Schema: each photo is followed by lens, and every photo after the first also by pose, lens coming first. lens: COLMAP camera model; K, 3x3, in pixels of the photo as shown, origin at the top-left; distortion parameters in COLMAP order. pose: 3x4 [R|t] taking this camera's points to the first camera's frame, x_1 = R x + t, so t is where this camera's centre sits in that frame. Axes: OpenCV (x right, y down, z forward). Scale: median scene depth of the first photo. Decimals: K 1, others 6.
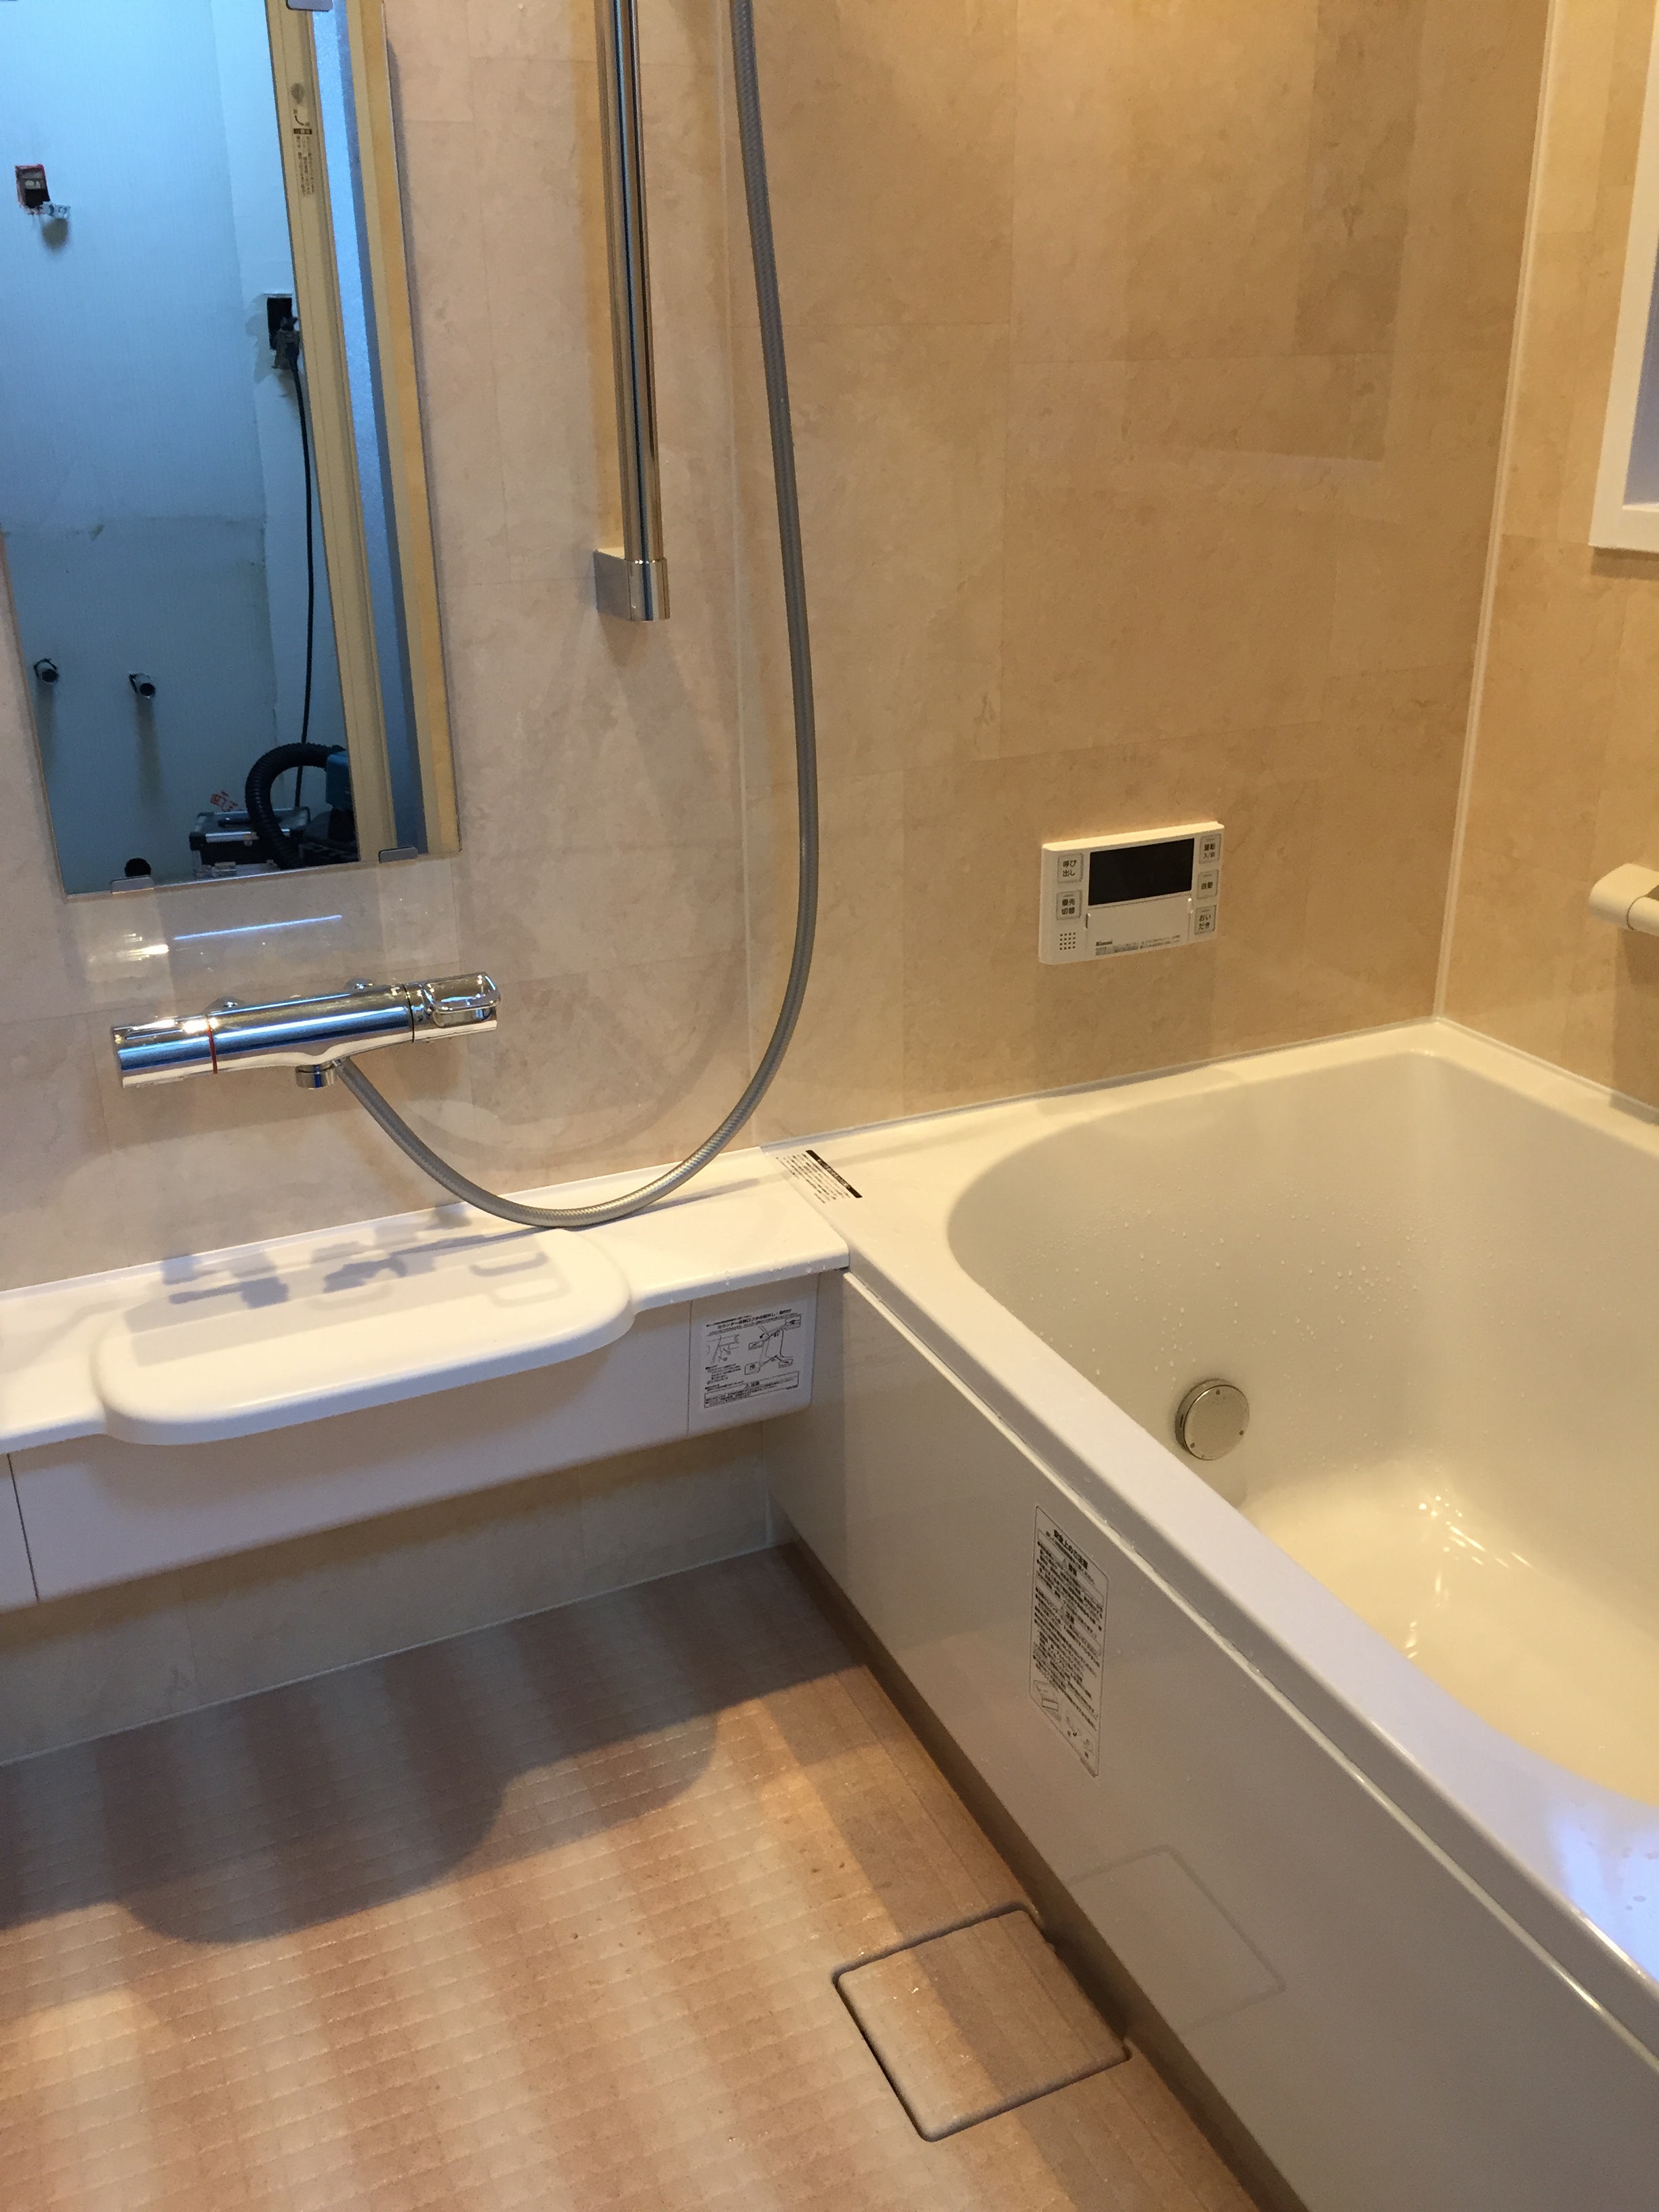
lens RADIAL K [[1884.4, 0, 823.3], [0, 1884.4, 1111.8], [0, 0, 1]] dist [0.075696, -0.111391]
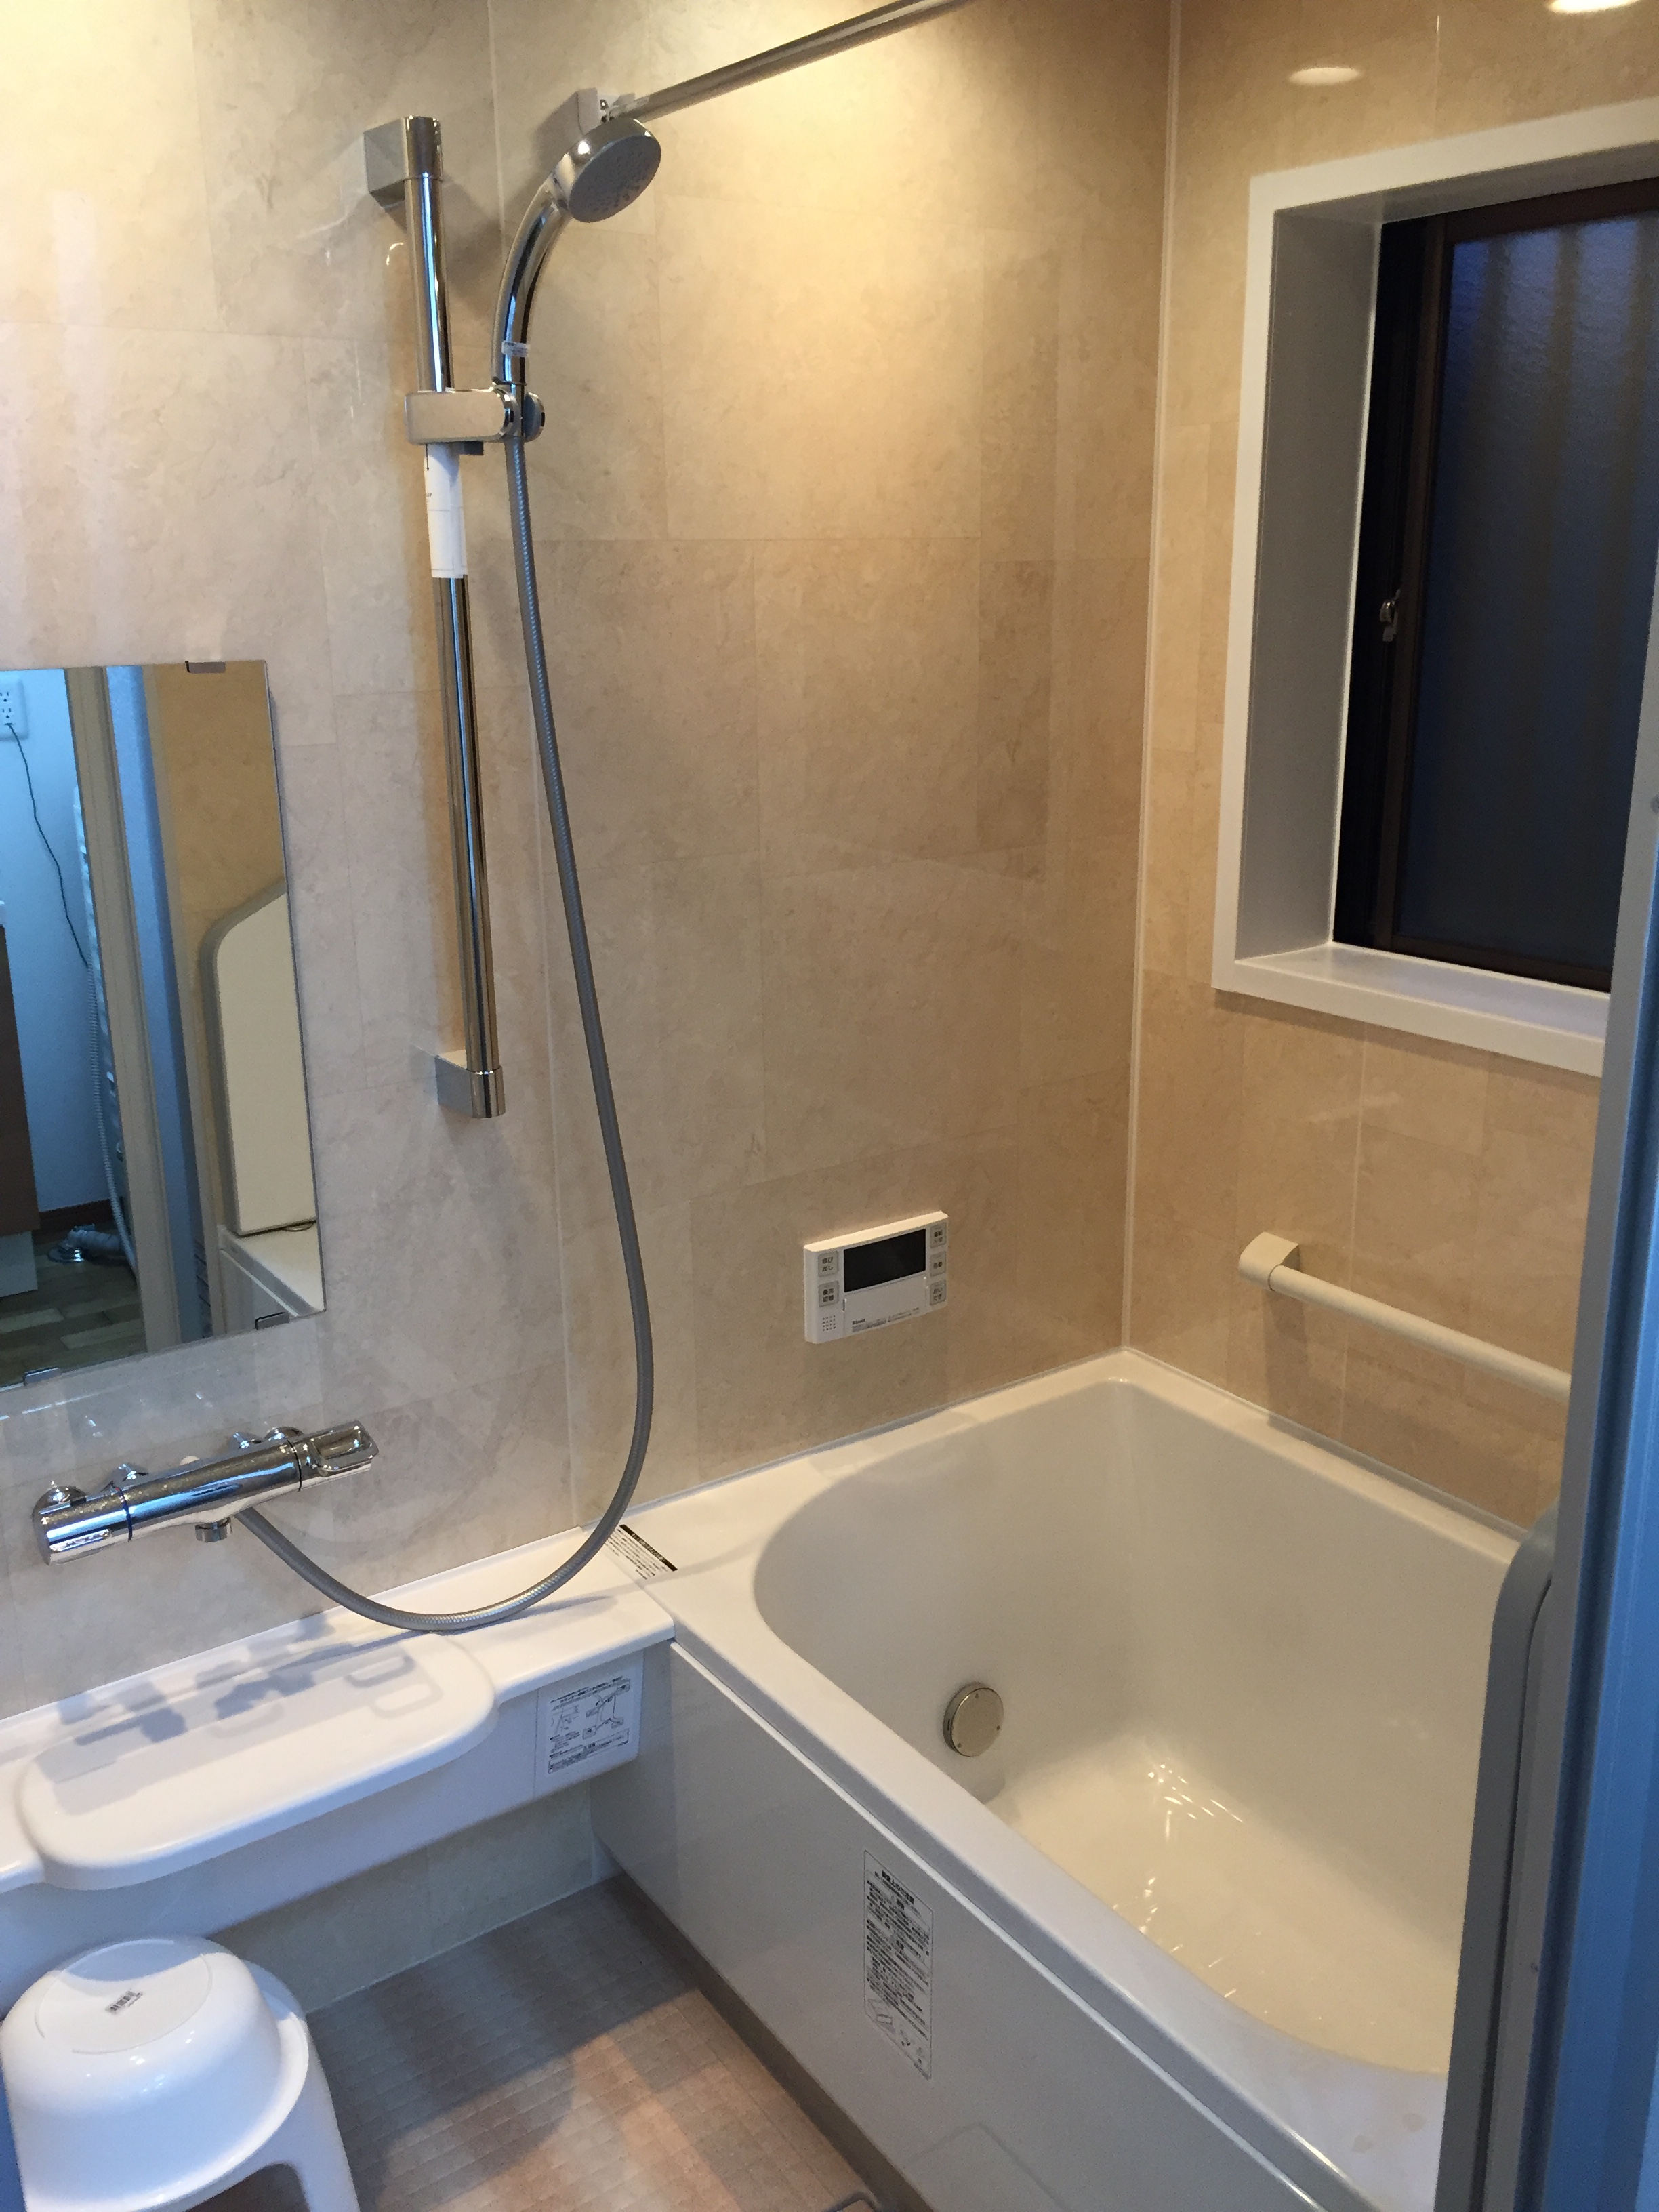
lens RADIAL K [[1884.4, 0, 823.3], [0, 1884.4, 1111.8], [0, 0, 1]] dist [0.075696, -0.111391]
pose [[0.982507, -0.049618, 0.179493, -0.087535], [0.068162, 0.992784, -0.098661, -0.115061], [-0.173303, 0.109170, 0.978799, -0.188508]]
